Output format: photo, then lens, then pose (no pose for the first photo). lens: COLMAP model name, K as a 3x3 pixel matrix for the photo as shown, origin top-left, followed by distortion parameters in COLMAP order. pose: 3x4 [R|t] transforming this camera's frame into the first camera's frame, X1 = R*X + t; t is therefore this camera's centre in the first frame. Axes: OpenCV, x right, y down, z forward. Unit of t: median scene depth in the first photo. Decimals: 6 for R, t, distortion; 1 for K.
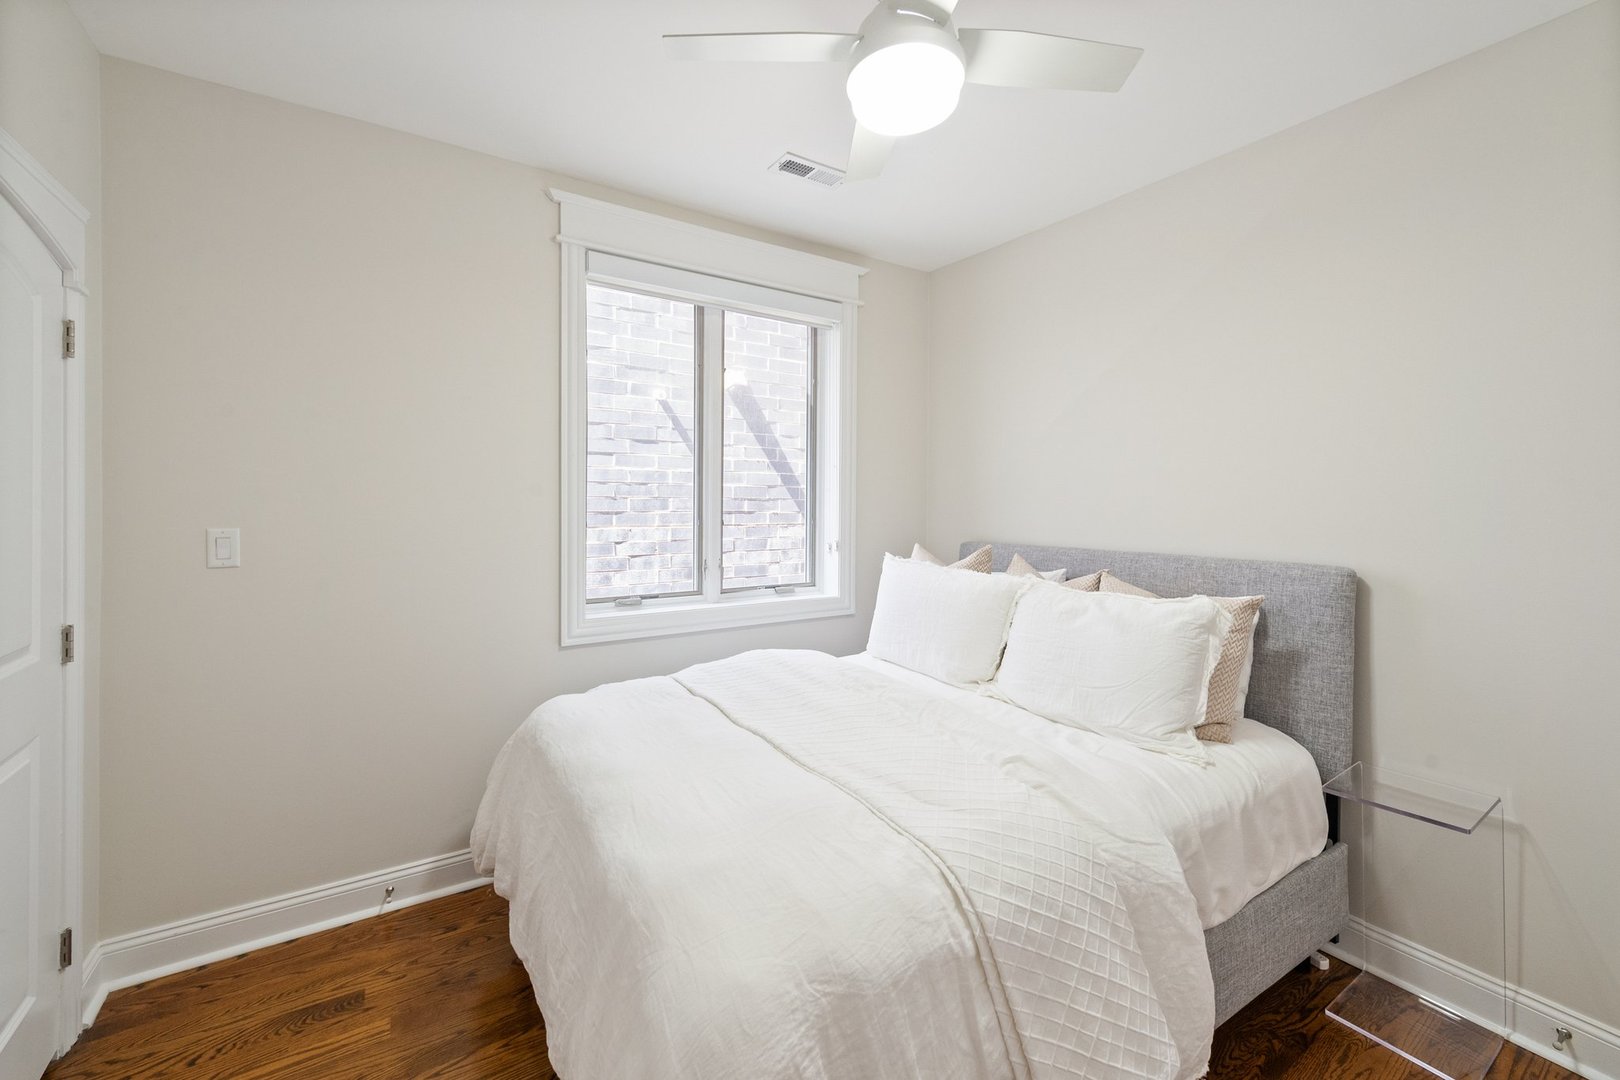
lens RADIAL K [[652.8, 0, 808.5], [0, 652.8, 508.8], [0, 0, 1]] dist [0.006983, -0.000083]
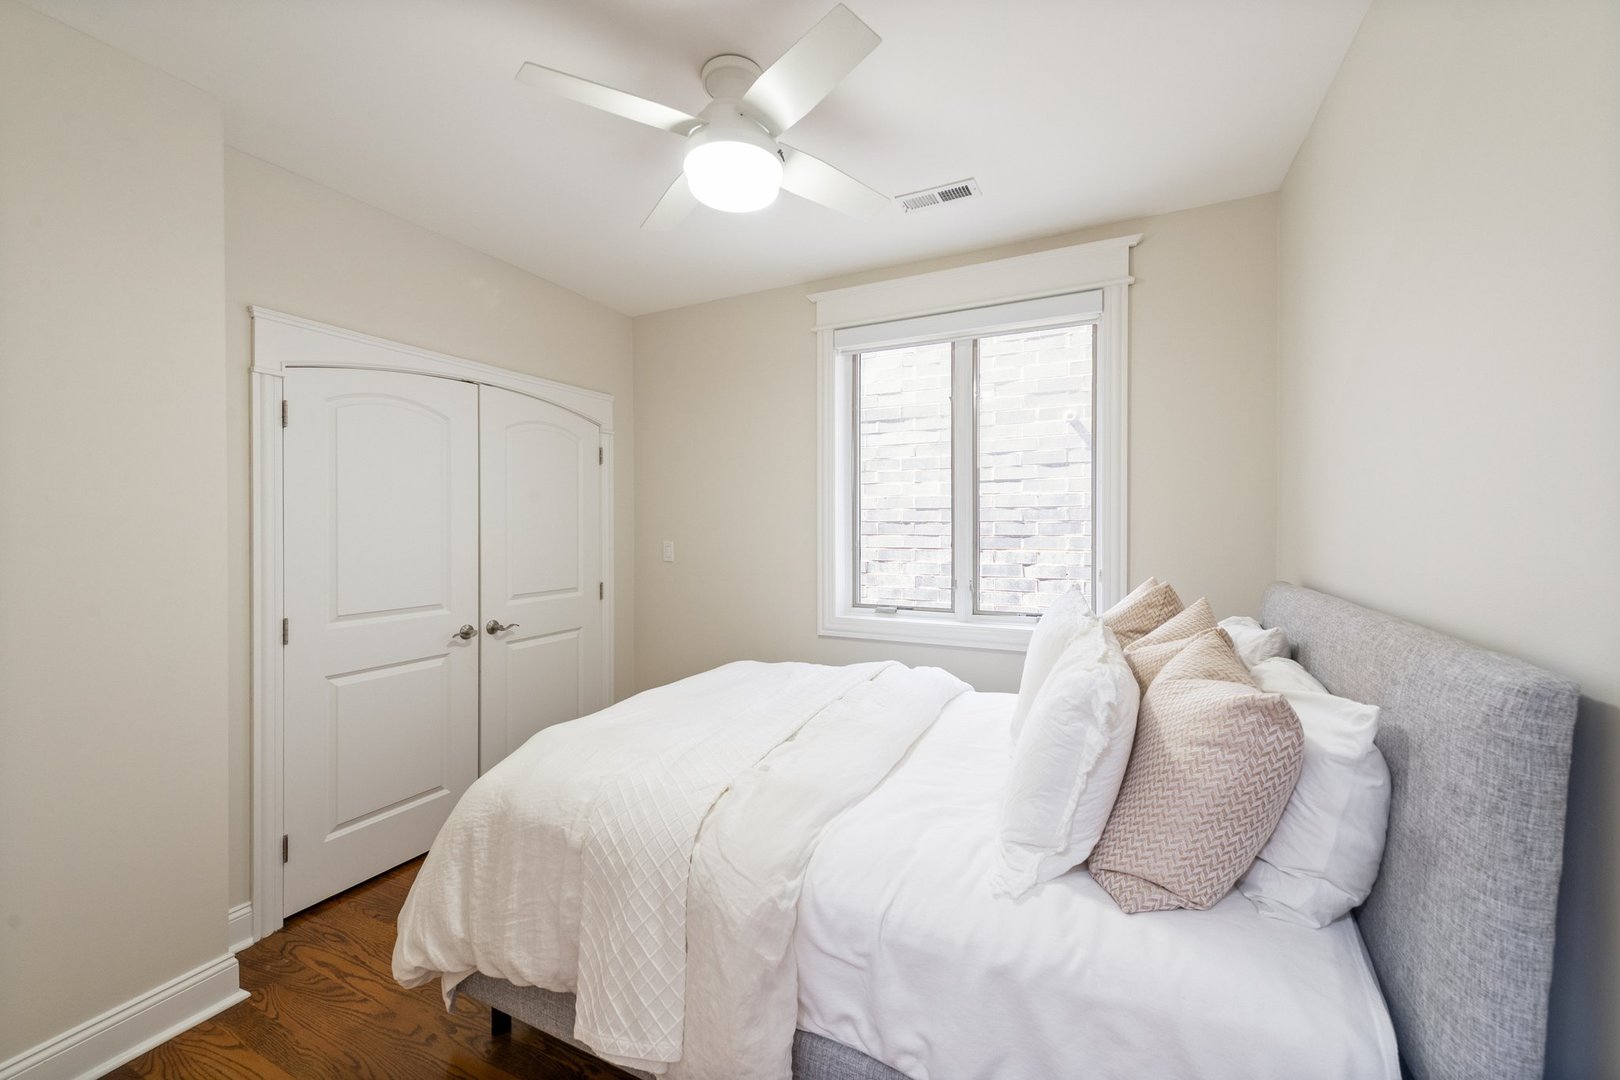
lens RADIAL K [[640.7, 0, 803.4], [0, 640.7, 526.3], [0, 0, 1]] dist [0.007072, -0.000555]
pose [[0.511857, -0.006292, -0.859048, 0.616472], [-0.003008, 0.999954, -0.009116, 0.000981], [0.859065, 0.007250, 0.511815, 0.259473]]
